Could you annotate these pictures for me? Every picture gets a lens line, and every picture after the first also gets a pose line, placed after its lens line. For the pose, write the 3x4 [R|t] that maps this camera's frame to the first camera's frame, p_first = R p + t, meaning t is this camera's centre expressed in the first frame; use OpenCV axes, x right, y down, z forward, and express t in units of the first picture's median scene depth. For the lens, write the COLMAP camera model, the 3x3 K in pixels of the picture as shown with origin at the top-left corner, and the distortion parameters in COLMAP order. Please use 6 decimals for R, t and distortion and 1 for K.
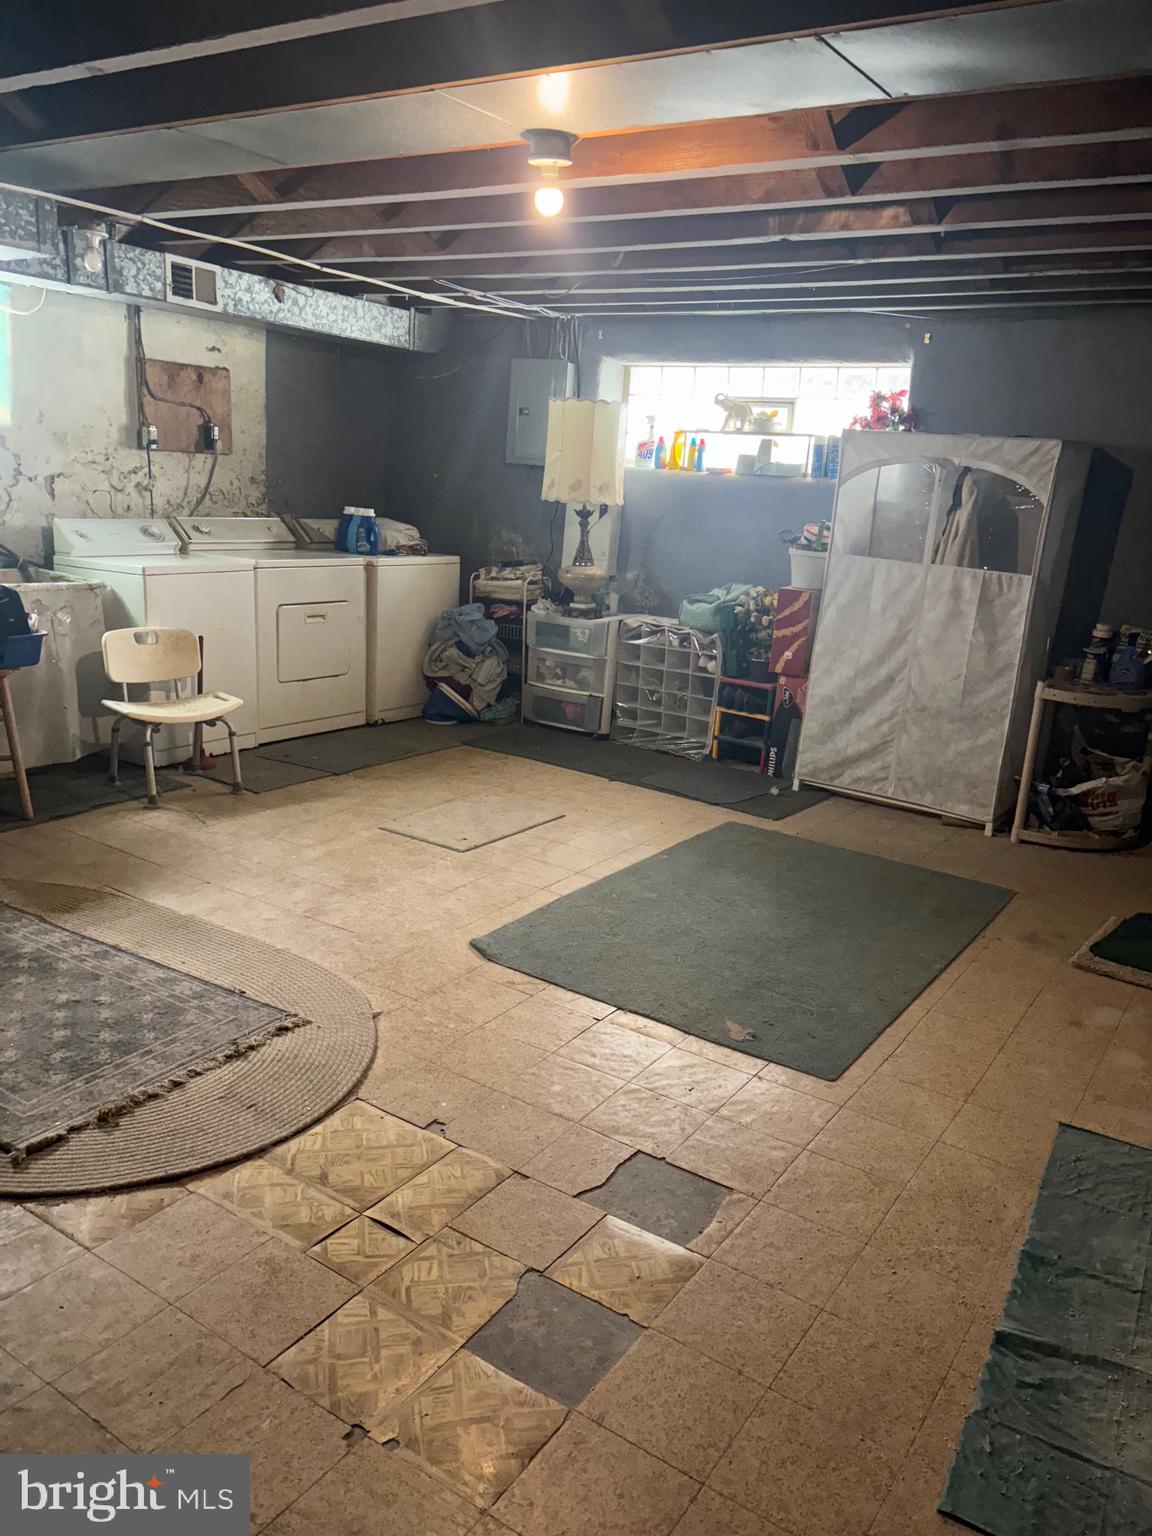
lens RADIAL K [[1144.3, 0, 580.1], [0, 1144.3, 786.7], [0, 0, 1]] dist [0.004970, -0.001295]
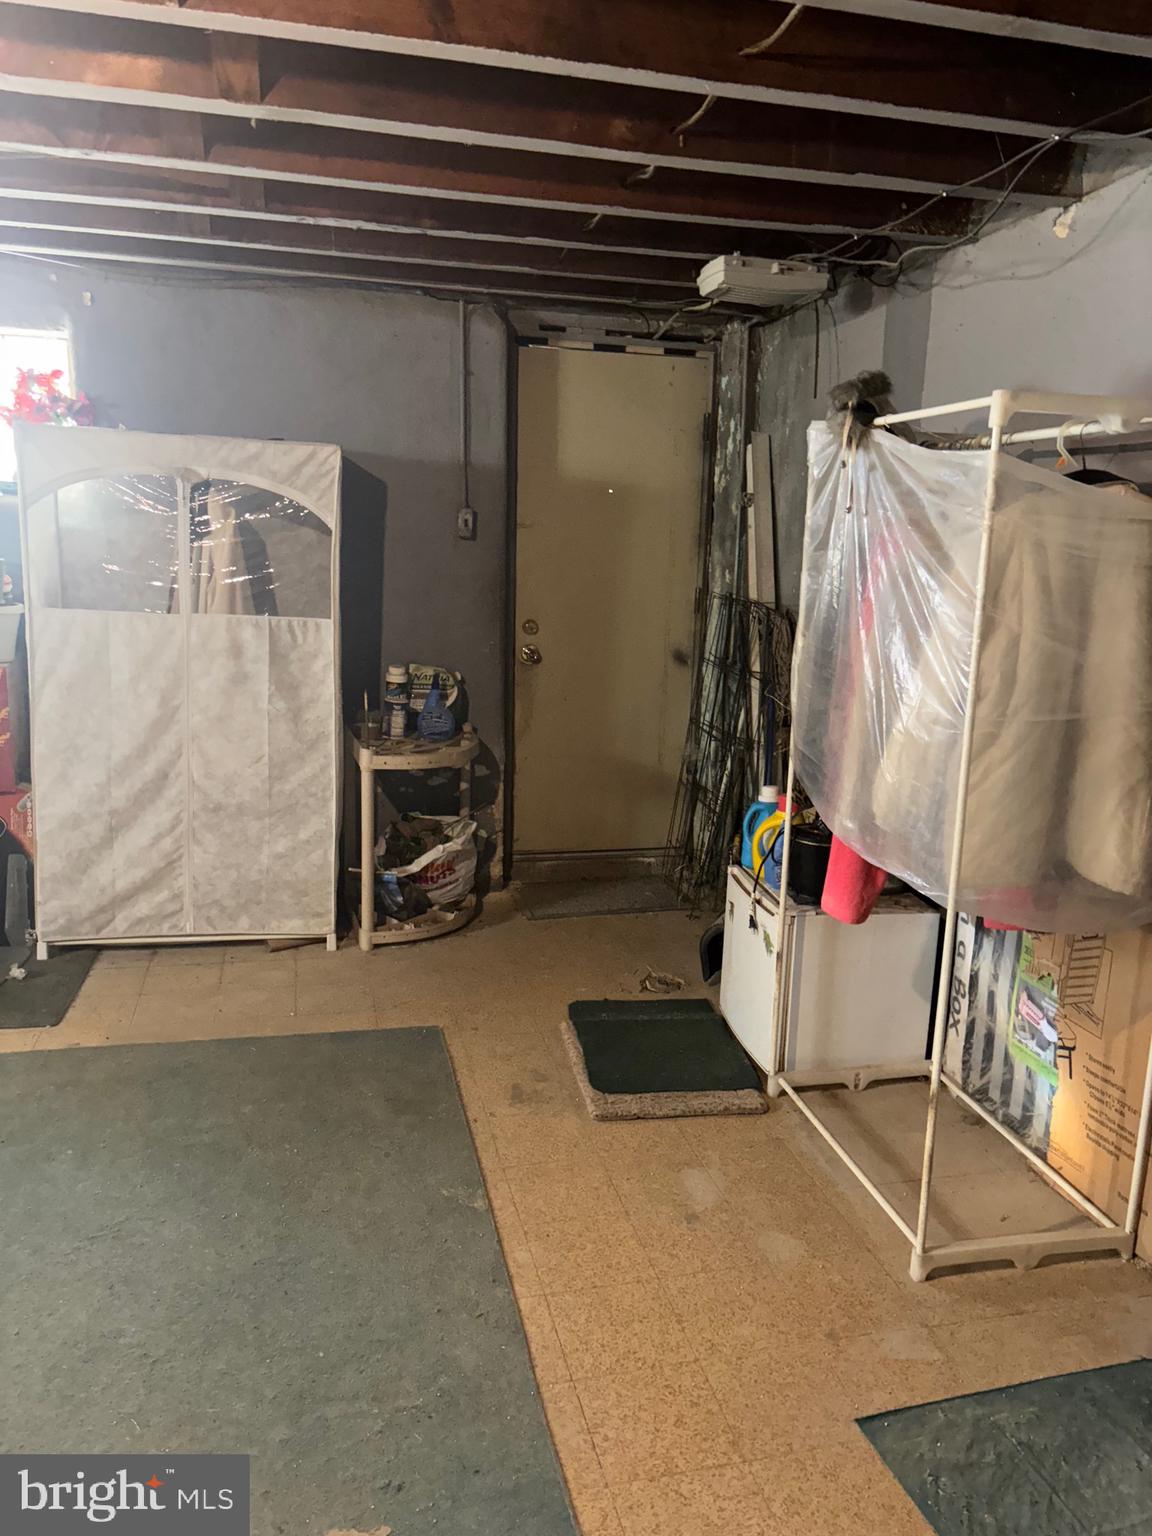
lens RADIAL K [[1144.3, 0, 580.1], [0, 1144.3, 786.7], [0, 0, 1]] dist [0.004970, -0.001295]
pose [[0.669601, -0.198693, 0.715650, -0.068059], [0.198495, 0.976378, 0.085358, -0.099525], [-0.715705, 0.084897, 0.693223, 0.328254]]
